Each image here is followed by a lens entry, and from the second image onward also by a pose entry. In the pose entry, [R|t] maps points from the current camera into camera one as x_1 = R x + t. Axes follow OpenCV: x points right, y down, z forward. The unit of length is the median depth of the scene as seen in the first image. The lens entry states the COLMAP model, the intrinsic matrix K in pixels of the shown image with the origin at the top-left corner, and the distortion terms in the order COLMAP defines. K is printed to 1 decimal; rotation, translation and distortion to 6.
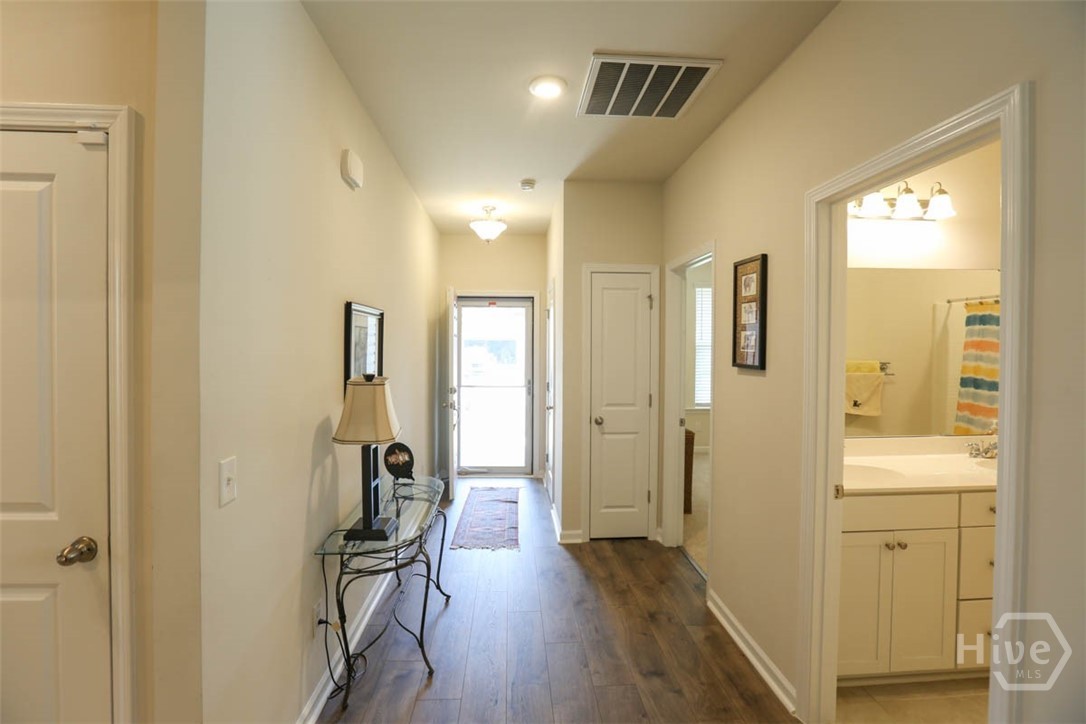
lens RADIAL K [[492.6, 0, 539.0], [0, 492.6, 354.2], [0, 0, 1]] dist [-0.055803, 0.019374]
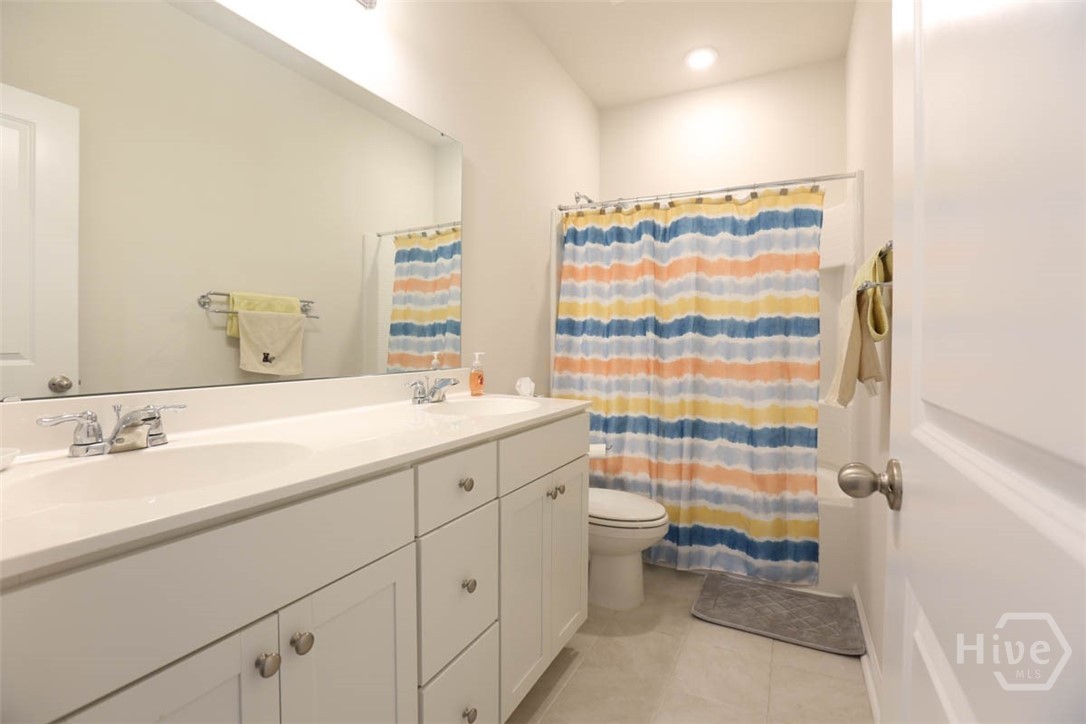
lens RADIAL K [[492.6, 0, 539.0], [0, 492.6, 354.2], [0, 0, 1]] dist [-0.055803, 0.019374]
pose [[0.511470, -0.016994, 0.859133, 0.279300], [0.006000, 0.999851, 0.016205, 0.091388], [-0.859280, -0.003134, 0.511496, 0.339127]]
